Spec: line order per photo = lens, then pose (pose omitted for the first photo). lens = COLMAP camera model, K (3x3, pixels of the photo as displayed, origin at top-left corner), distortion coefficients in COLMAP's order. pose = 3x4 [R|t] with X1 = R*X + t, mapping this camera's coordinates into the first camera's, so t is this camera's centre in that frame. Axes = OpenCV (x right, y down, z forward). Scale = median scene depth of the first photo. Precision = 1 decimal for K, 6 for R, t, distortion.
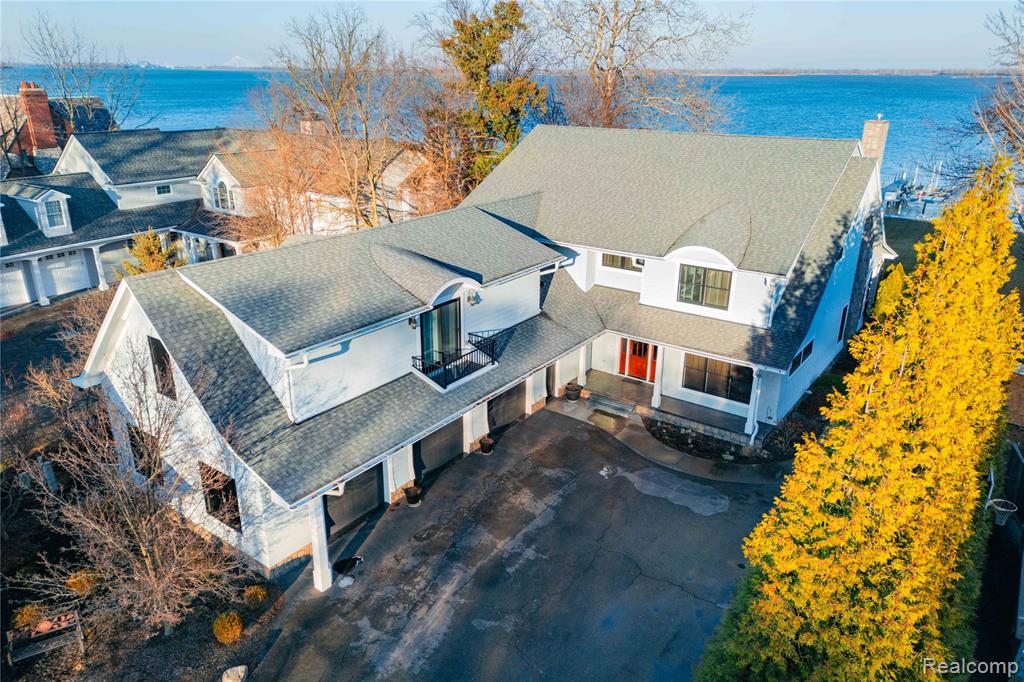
lens RADIAL K [[696.7, 0, 512.0], [0, 696.7, 341.0], [0, 0, 1]] dist [0.078461, -0.060589]
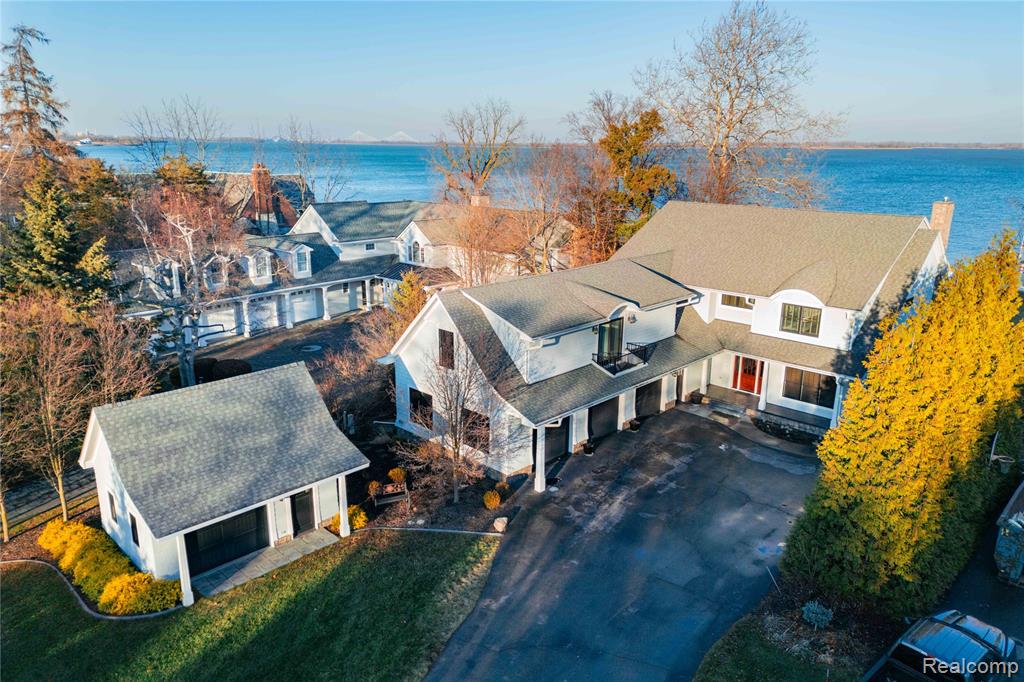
lens RADIAL K [[696.7, 0, 512.0], [0, 696.7, 341.0], [0, 0, 1]] dist [0.078461, -0.060589]
pose [[0.990227, 0.039349, -0.133799, -0.094546], [-0.051531, 0.994712, -0.088836, 0.112706], [0.129596, 0.094863, 0.987019, -0.414141]]
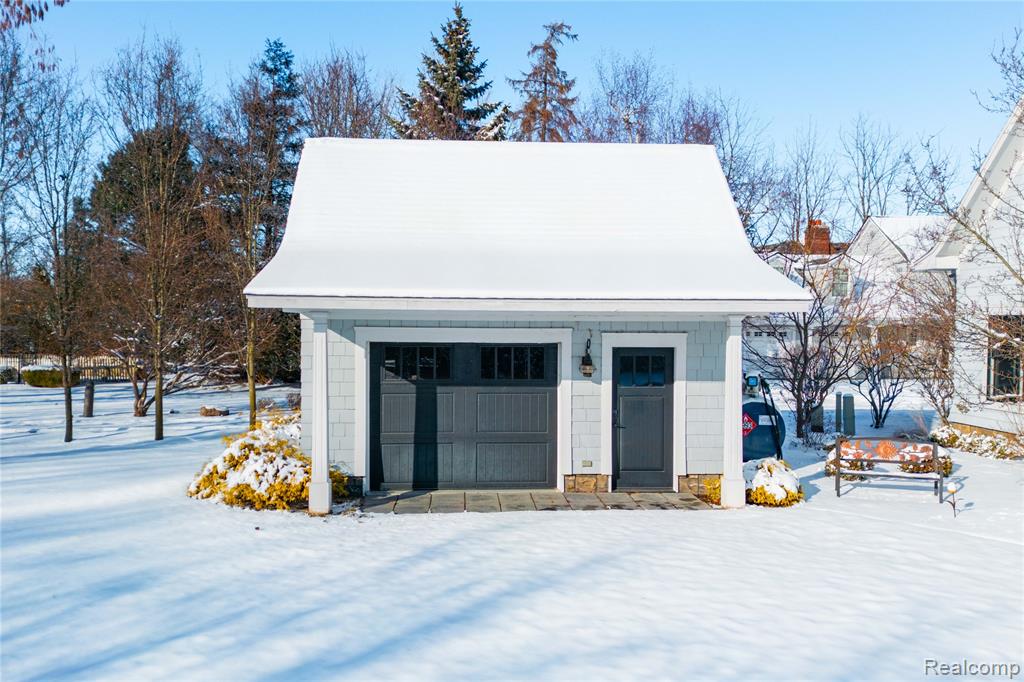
lens RADIAL K [[826.9, 0, 526.6], [0, 826.9, 342.0], [0, 0, 1]] dist [0.062357, -0.004689]
pose [[0.653443, 0.016842, -0.756788, -0.186666], [-0.269759, 0.939297, -0.212019, 0.346133], [0.707278, 0.342693, 0.618320, 0.170460]]
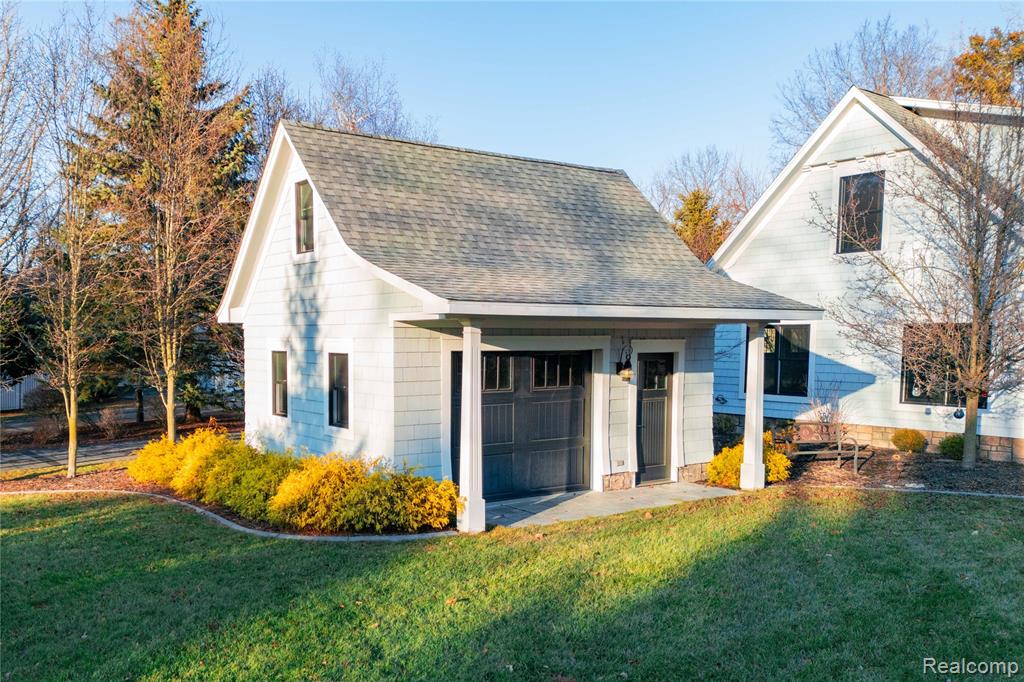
lens RADIAL K [[836.8, 0, 425.3], [0, 836.8, 403.1], [0, 0, 1]] dist [0.090224, -0.109927]
pose [[0.940622, 0.022433, -0.338714, -0.456221], [-0.117255, 0.957869, -0.262180, 0.414047], [0.318562, 0.286328, 0.903623, 0.003365]]
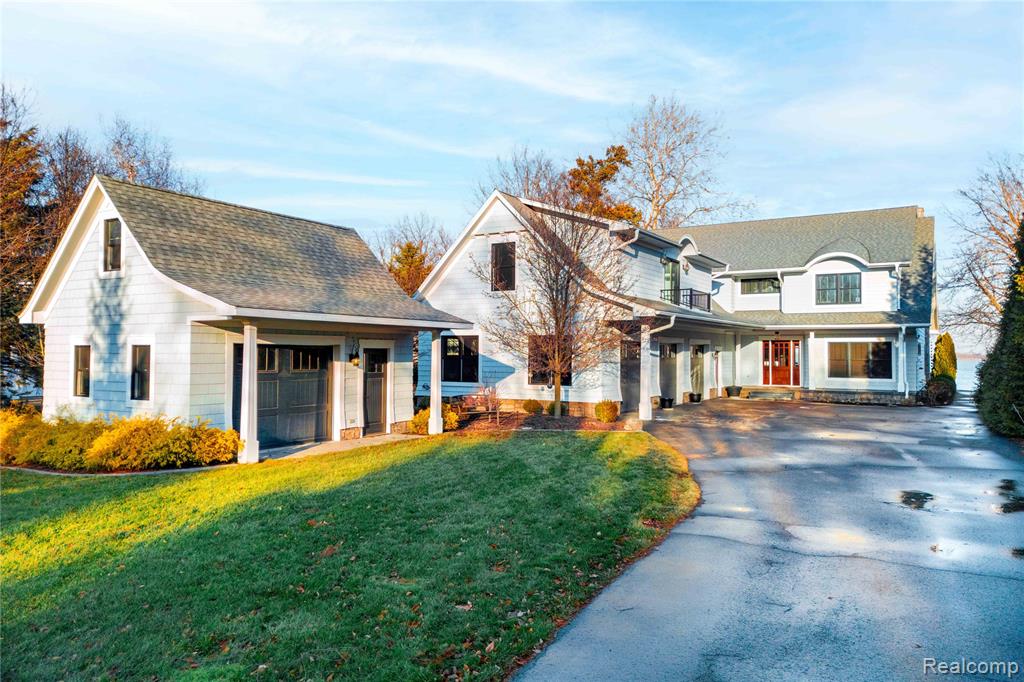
lens RADIAL K [[710.4, 0, 512.0], [0, 710.4, 341.0], [0, 0, 1]] dist [0.082115, -0.070375]
pose [[0.996423, 0.001043, 0.084505, -0.427331], [0.030629, 0.927488, -0.372596, 0.479756], [-0.078765, 0.373851, 0.924138, -0.126160]]
